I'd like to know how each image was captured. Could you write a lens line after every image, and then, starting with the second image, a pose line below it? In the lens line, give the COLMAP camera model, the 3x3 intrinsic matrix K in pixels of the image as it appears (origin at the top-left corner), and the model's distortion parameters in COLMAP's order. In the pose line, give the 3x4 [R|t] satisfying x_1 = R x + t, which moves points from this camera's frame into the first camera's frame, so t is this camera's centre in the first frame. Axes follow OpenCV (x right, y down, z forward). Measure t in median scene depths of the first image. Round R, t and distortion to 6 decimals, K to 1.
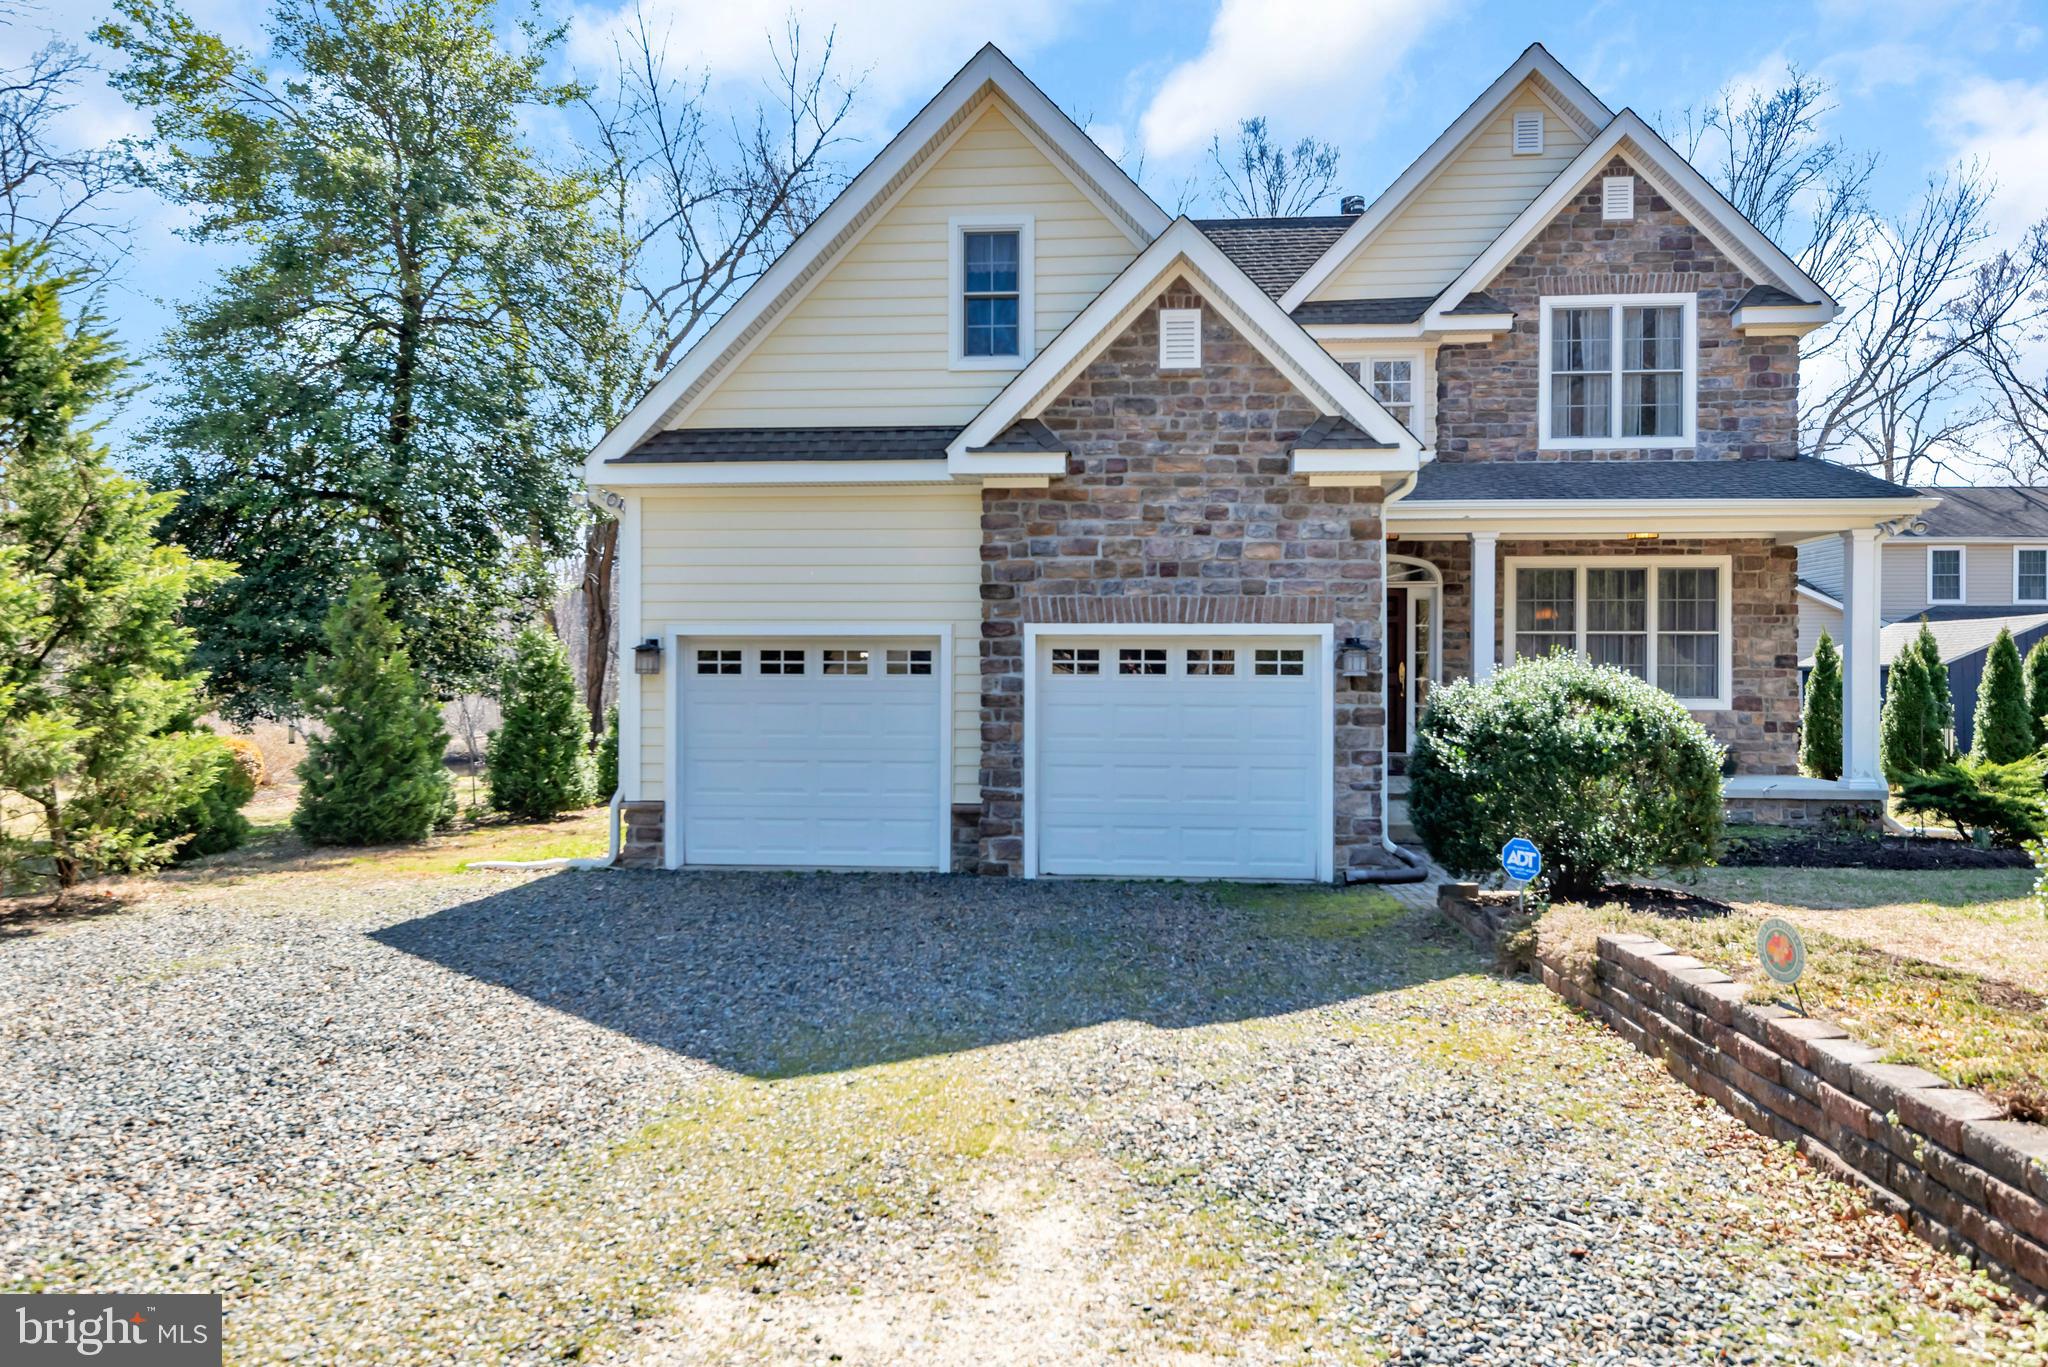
lens RADIAL K [[1424.4, 0, 1005.8], [0, 1424.4, 673.7], [0, 0, 1]] dist [0.025617, -0.008291]
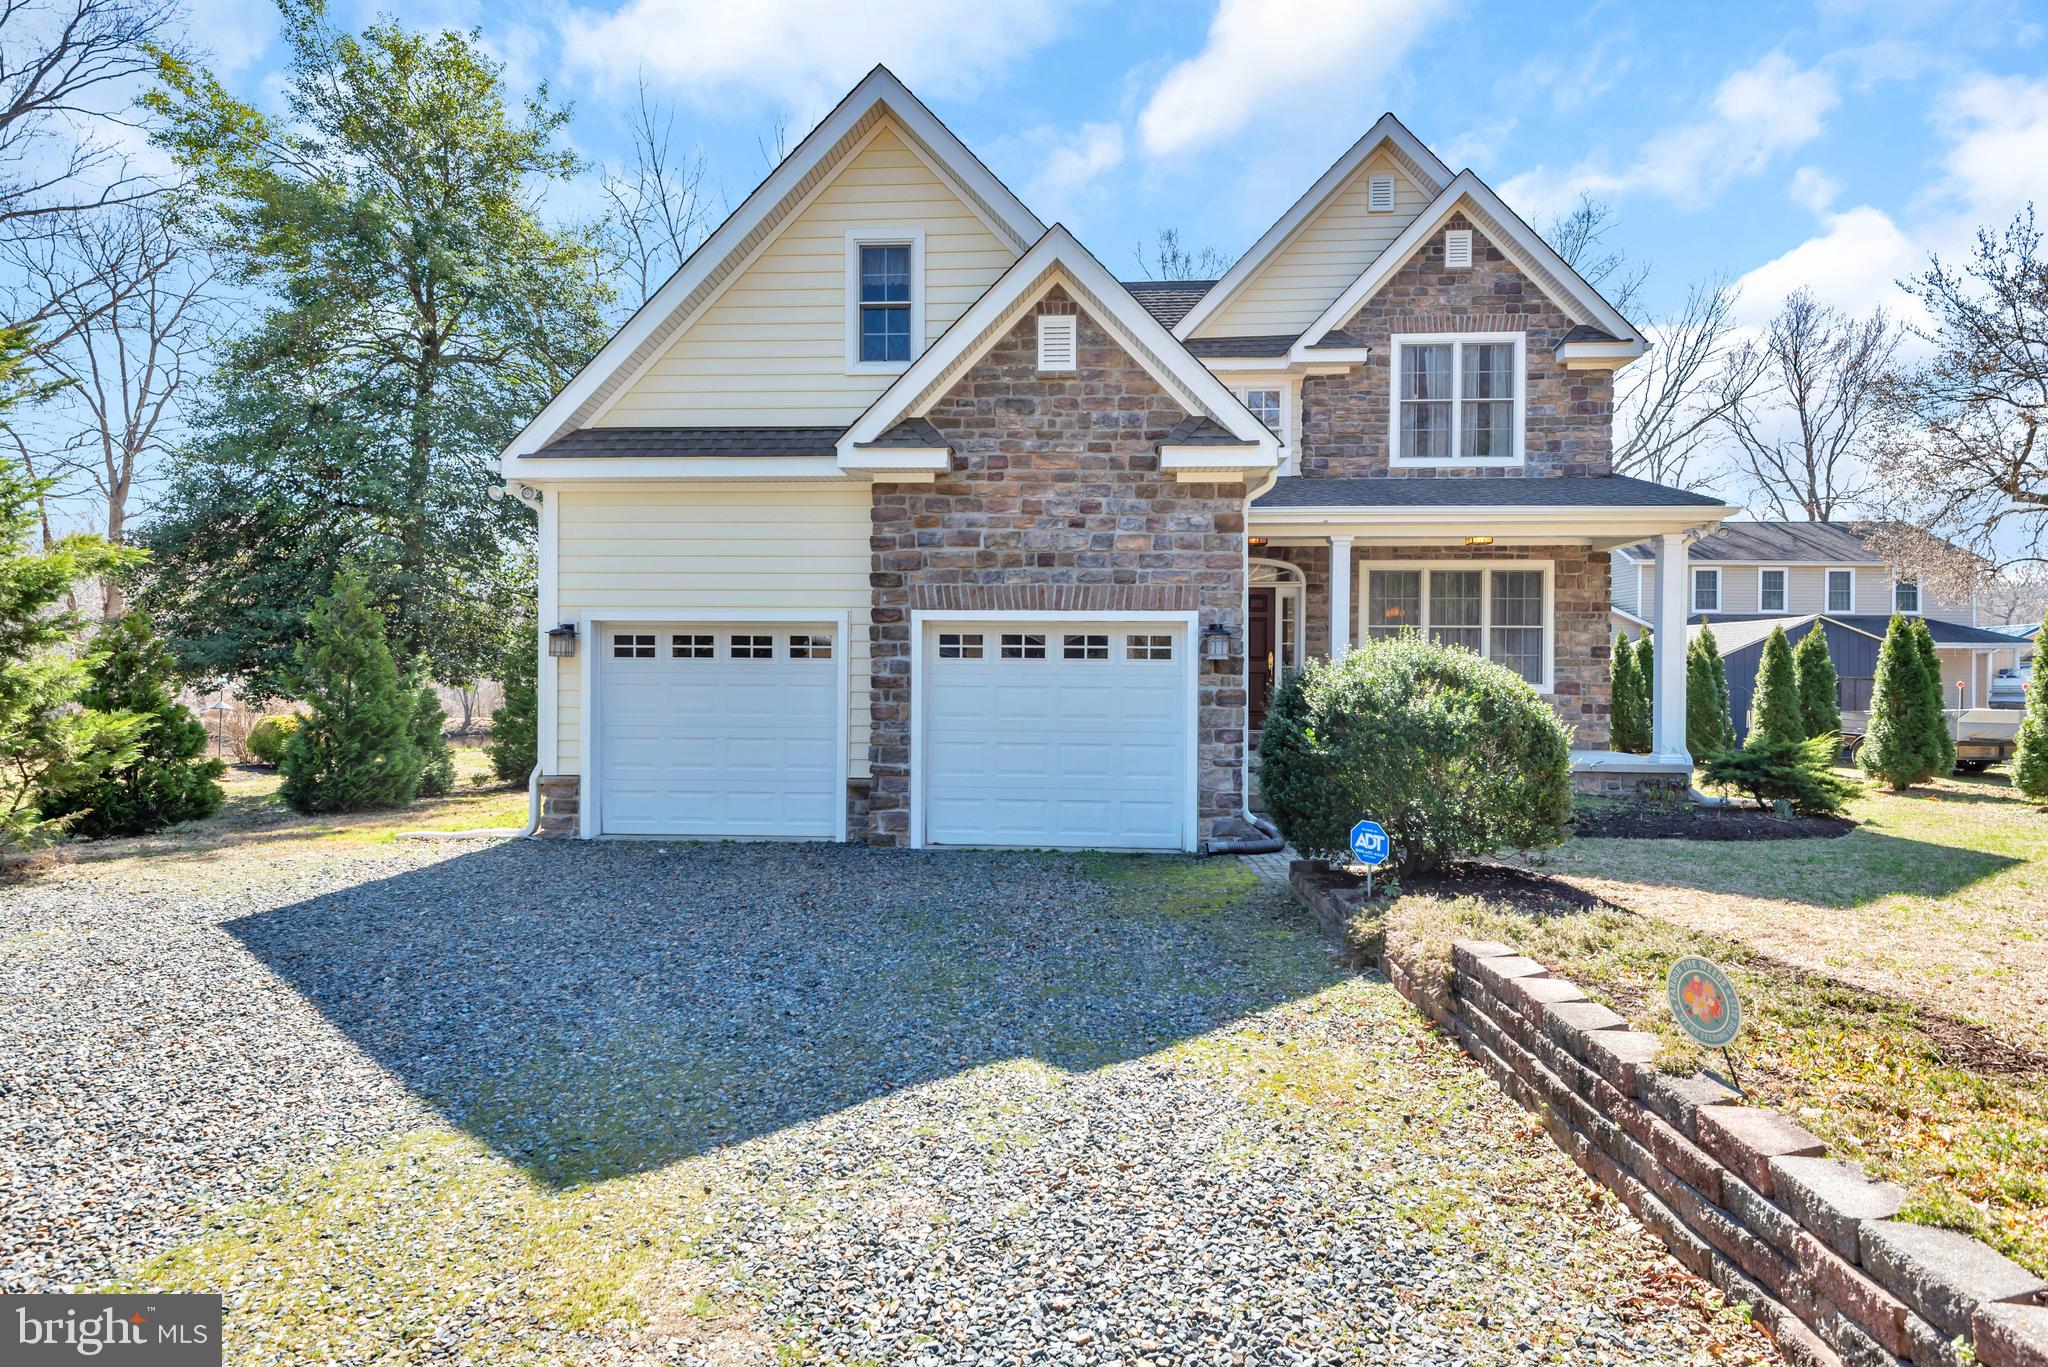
lens RADIAL K [[1072.8, 0, 1015.4], [0, 1072.8, 674.0], [0, 0, 1]] dist [0.022929, -0.007534]
pose [[0.999729, 0.002845, 0.023090, 0.070195], [-0.002965, 0.999982, 0.005171, 0.008144], [-0.023075, -0.005238, 0.999720, 0.187939]]
